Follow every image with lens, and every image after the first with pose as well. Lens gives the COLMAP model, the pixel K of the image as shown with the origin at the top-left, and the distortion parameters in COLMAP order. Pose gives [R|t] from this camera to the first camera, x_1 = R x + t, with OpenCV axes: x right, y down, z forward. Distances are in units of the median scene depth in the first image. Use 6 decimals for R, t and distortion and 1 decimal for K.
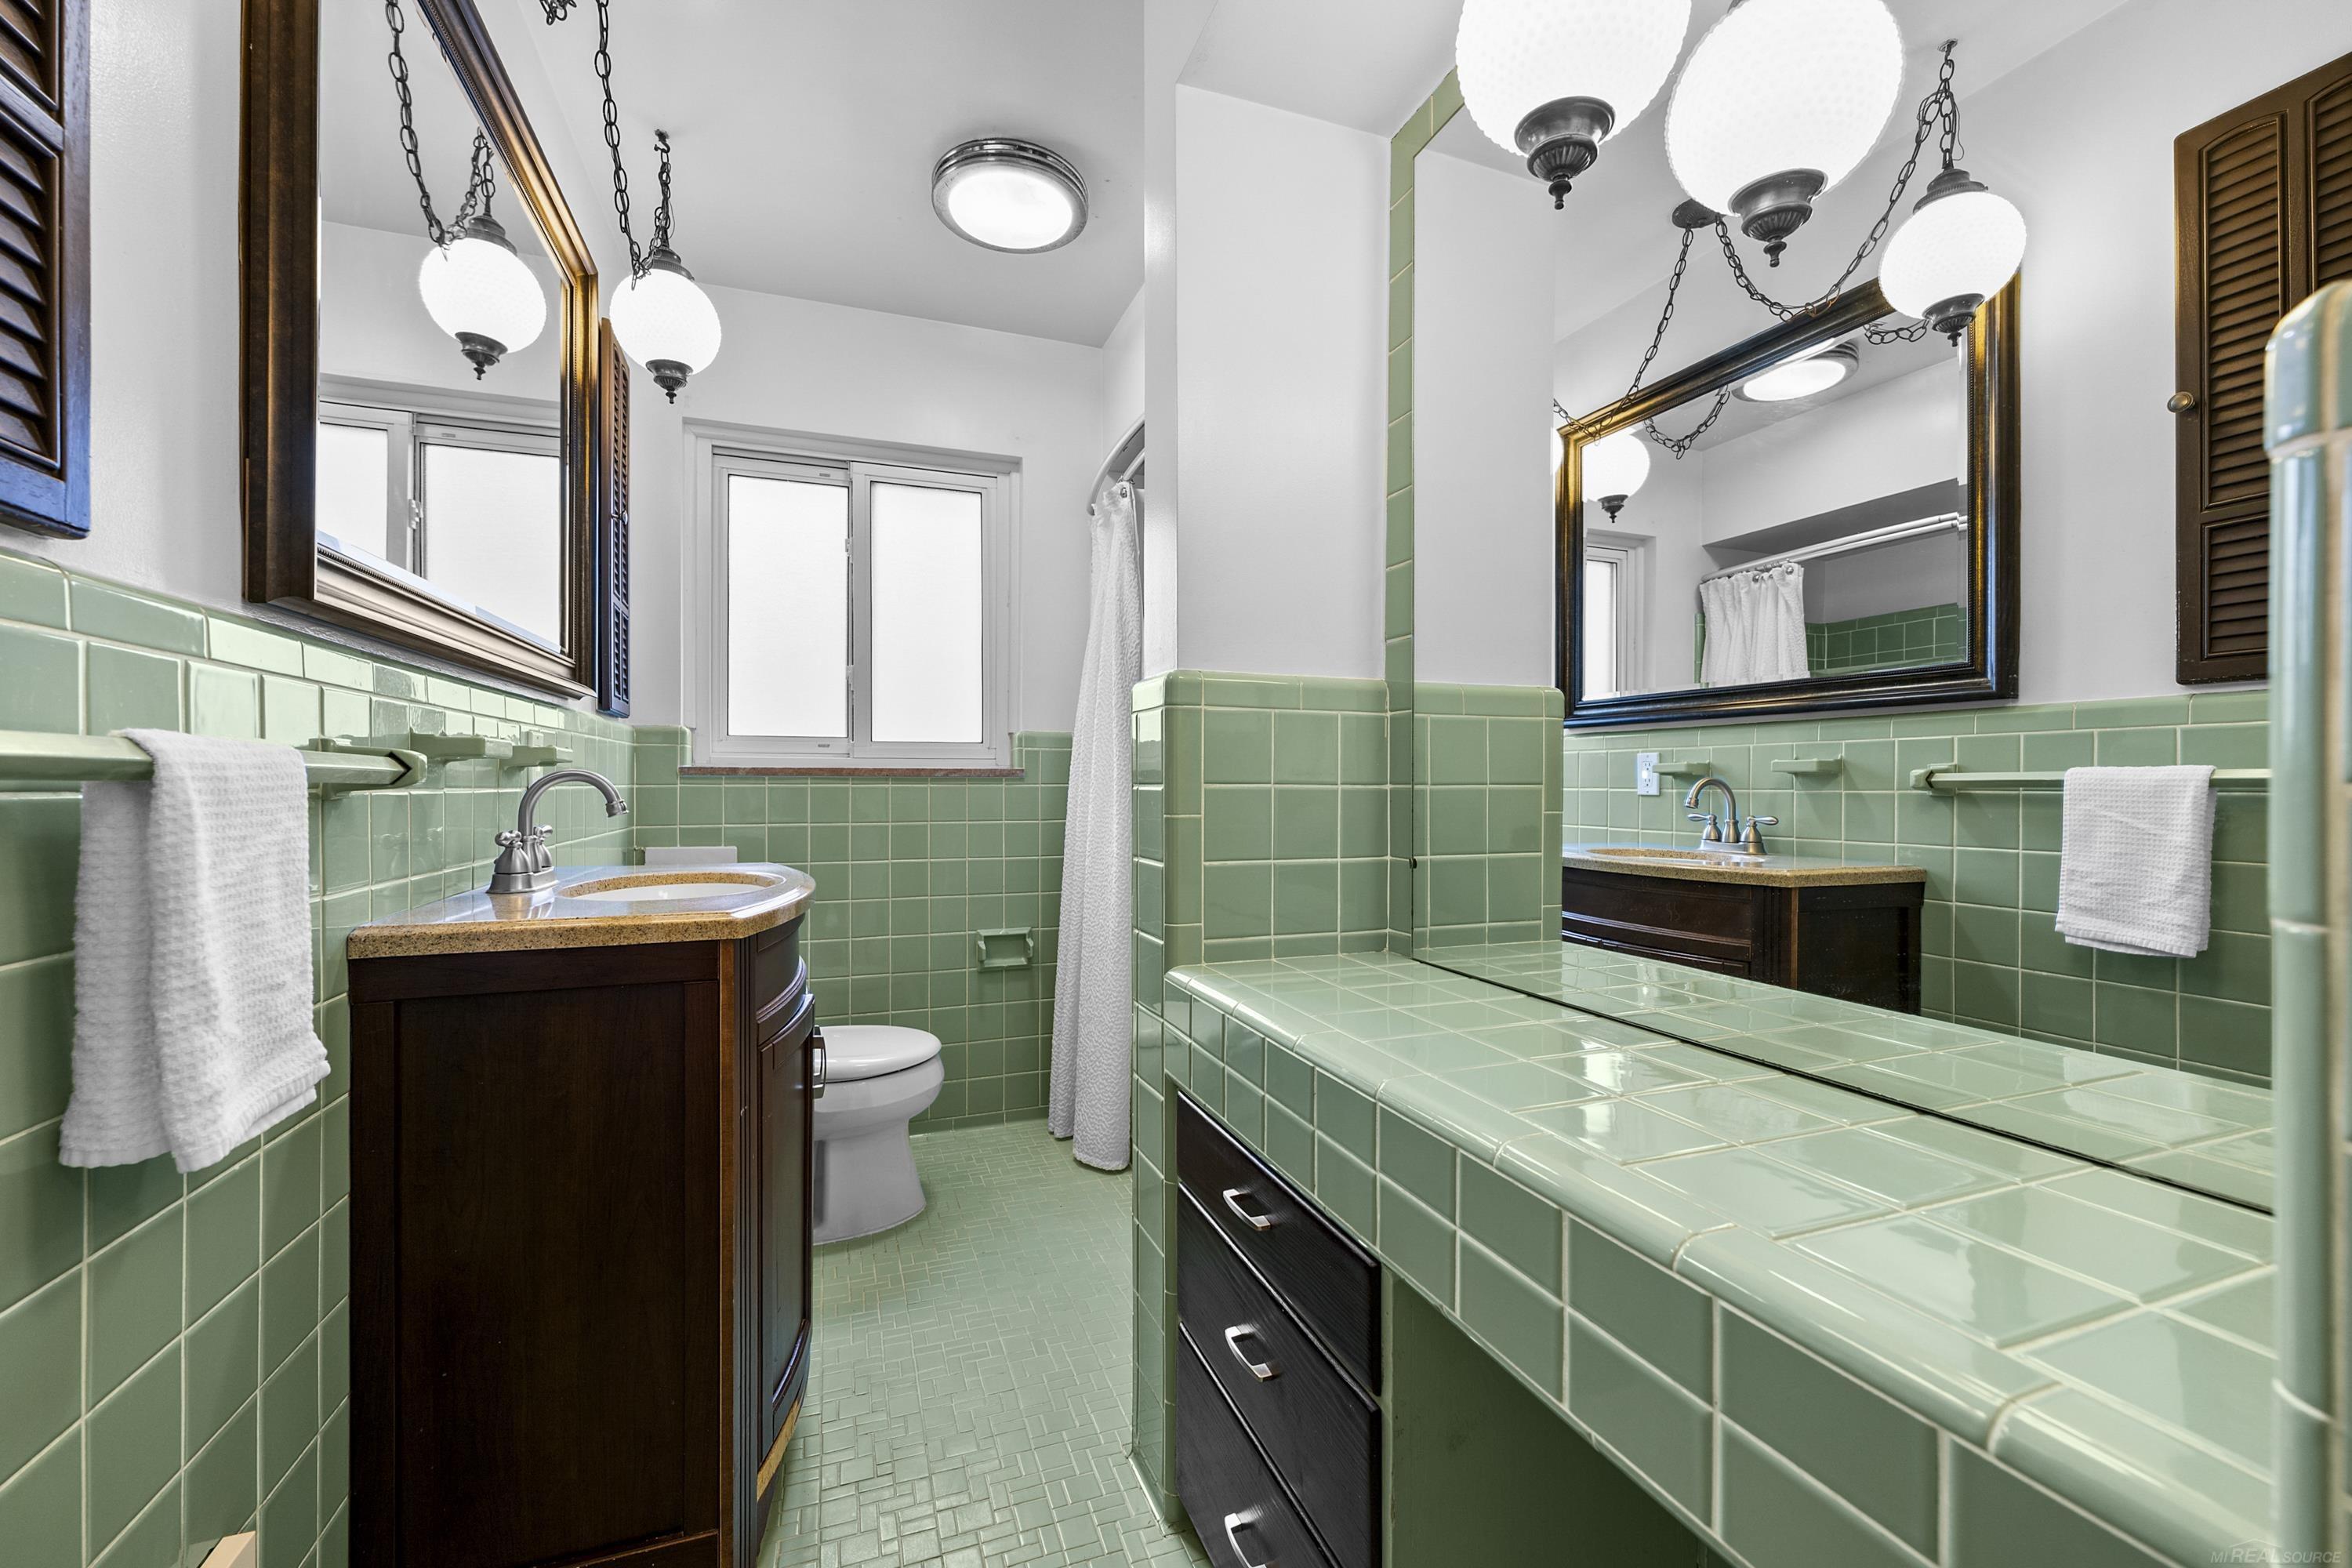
lens RADIAL K [[957.9, 0, 1178.7], [0, 957.9, 781.3], [0, 0, 1]] dist [0.000581, 0.001002]
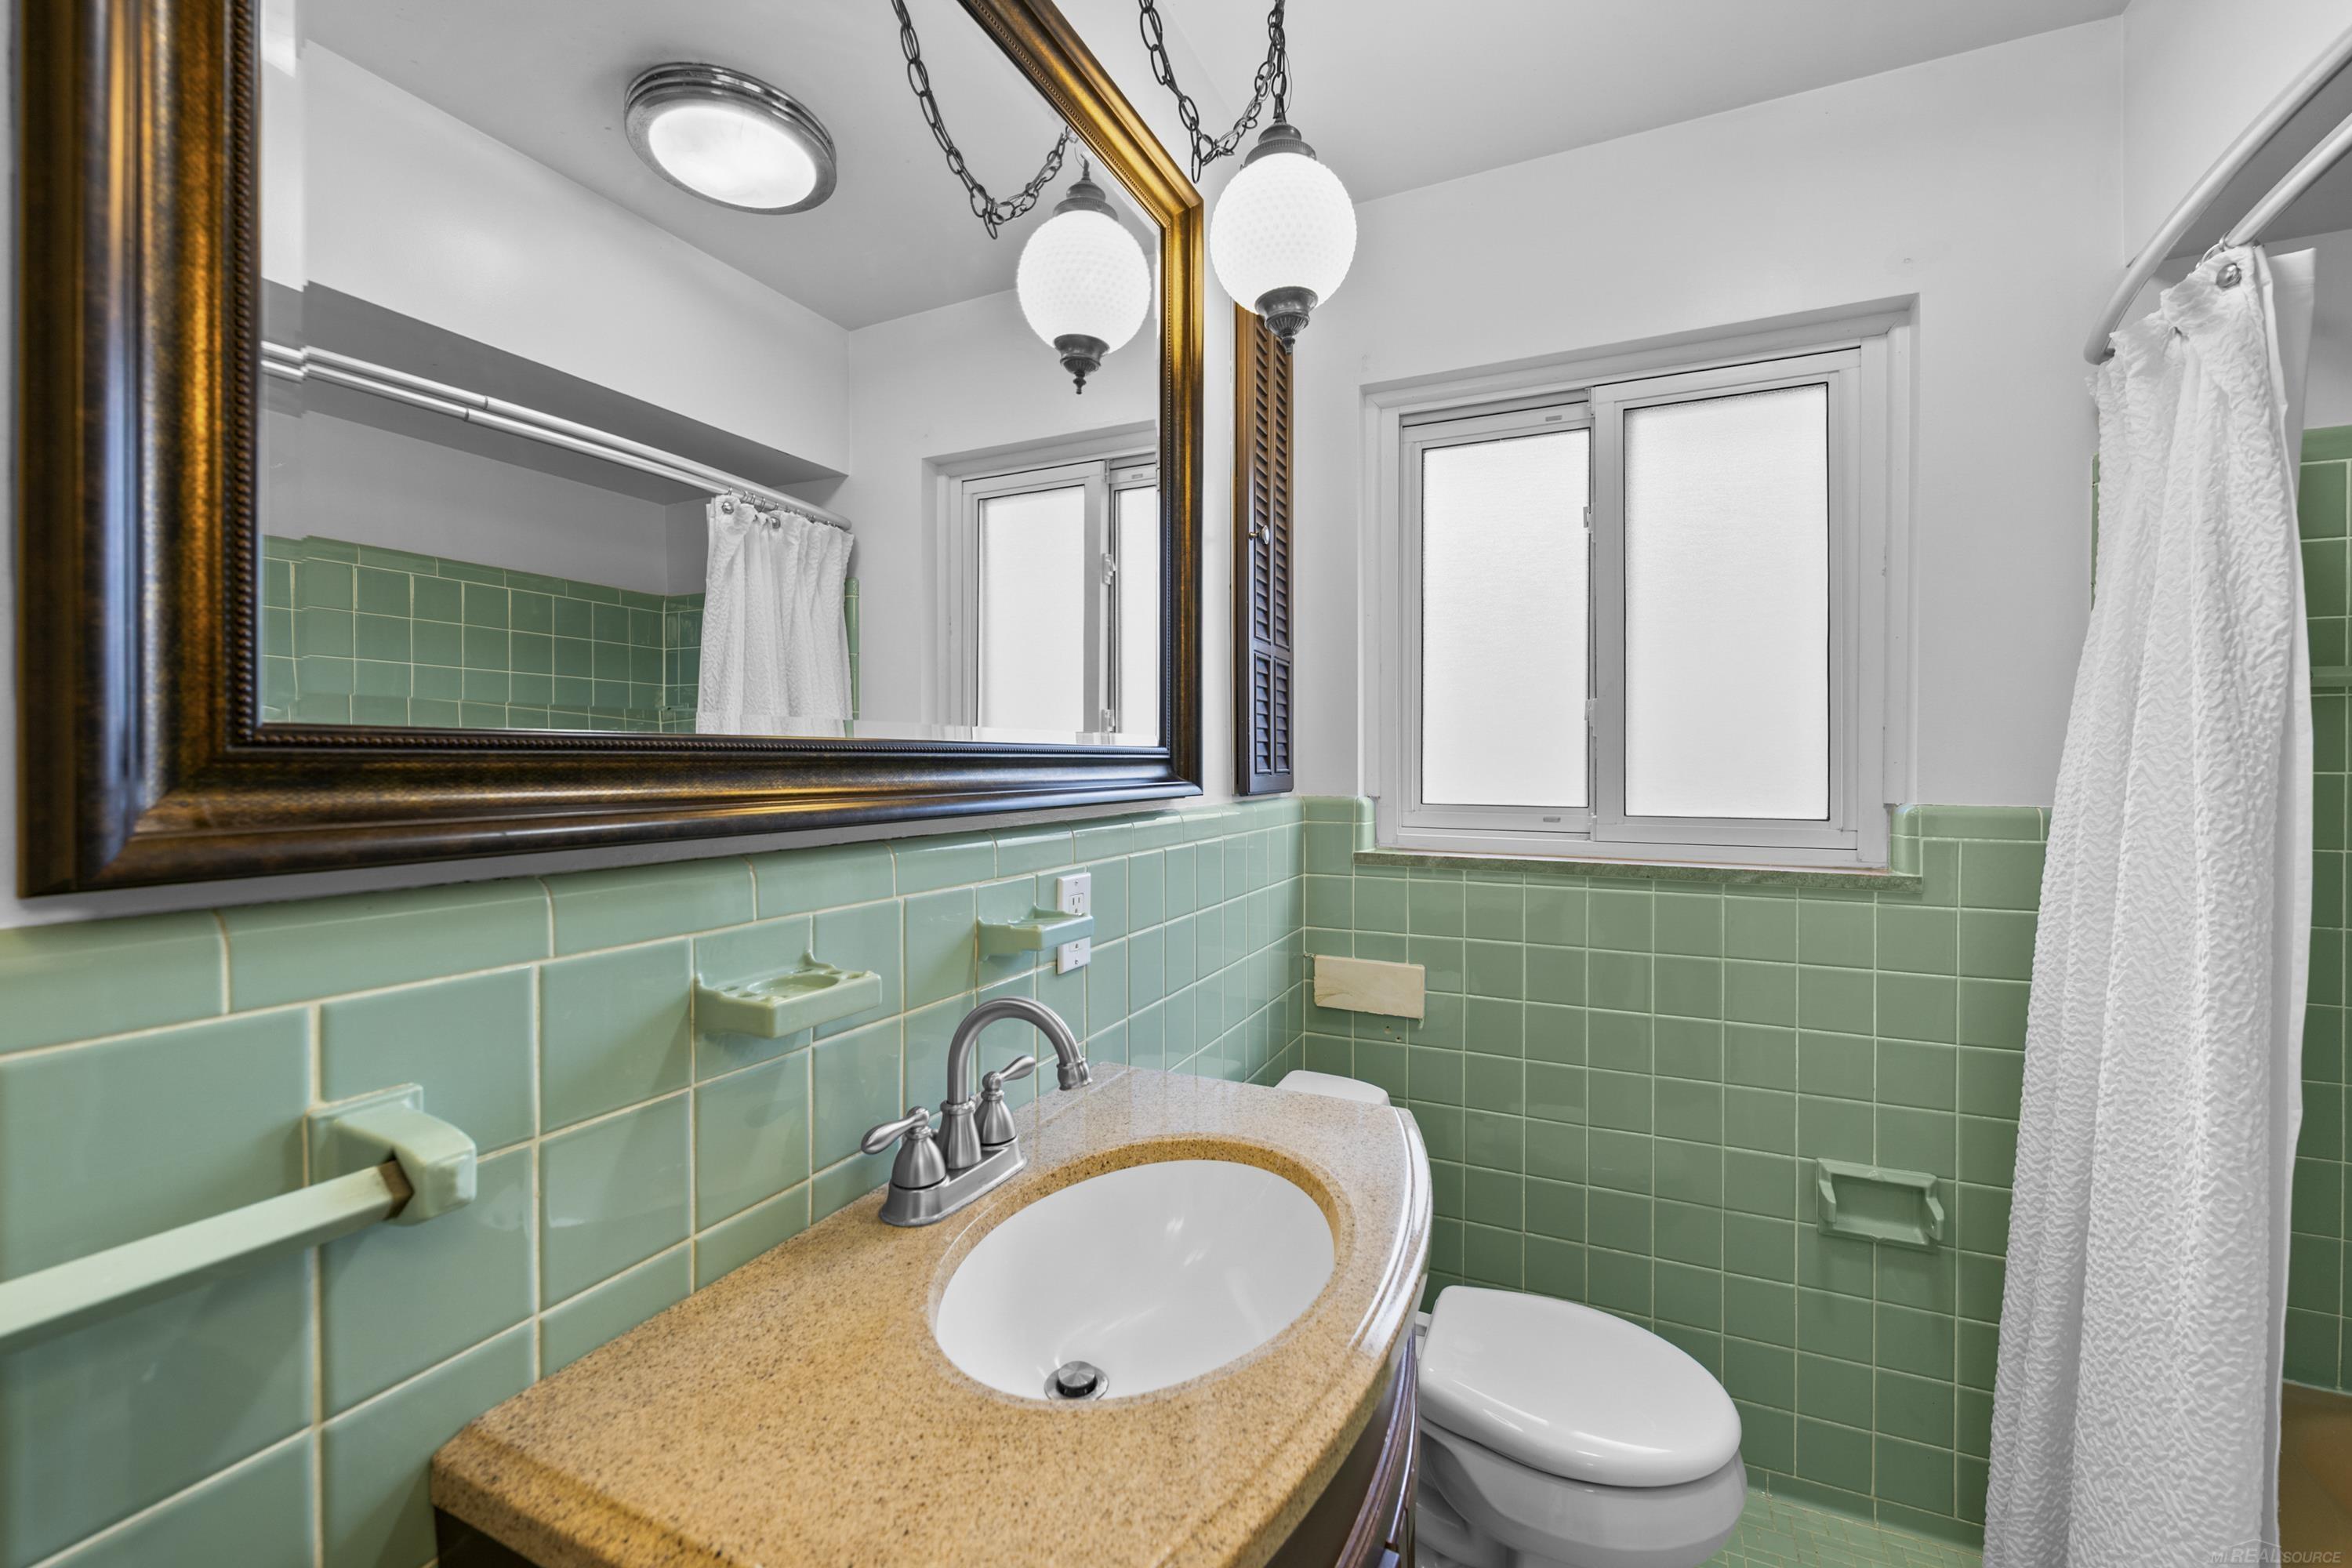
lens RADIAL K [[957.9, 0, 1184.2], [0, 957.9, 766.1], [0, 0, 1]] dist [0.000581, 0.001002]
pose [[0.709275, 0.002983, -0.704926, -0.078910], [0.001803, 0.999980, 0.006046, -0.081260], [0.704930, -0.005559, 0.709255, 0.342942]]
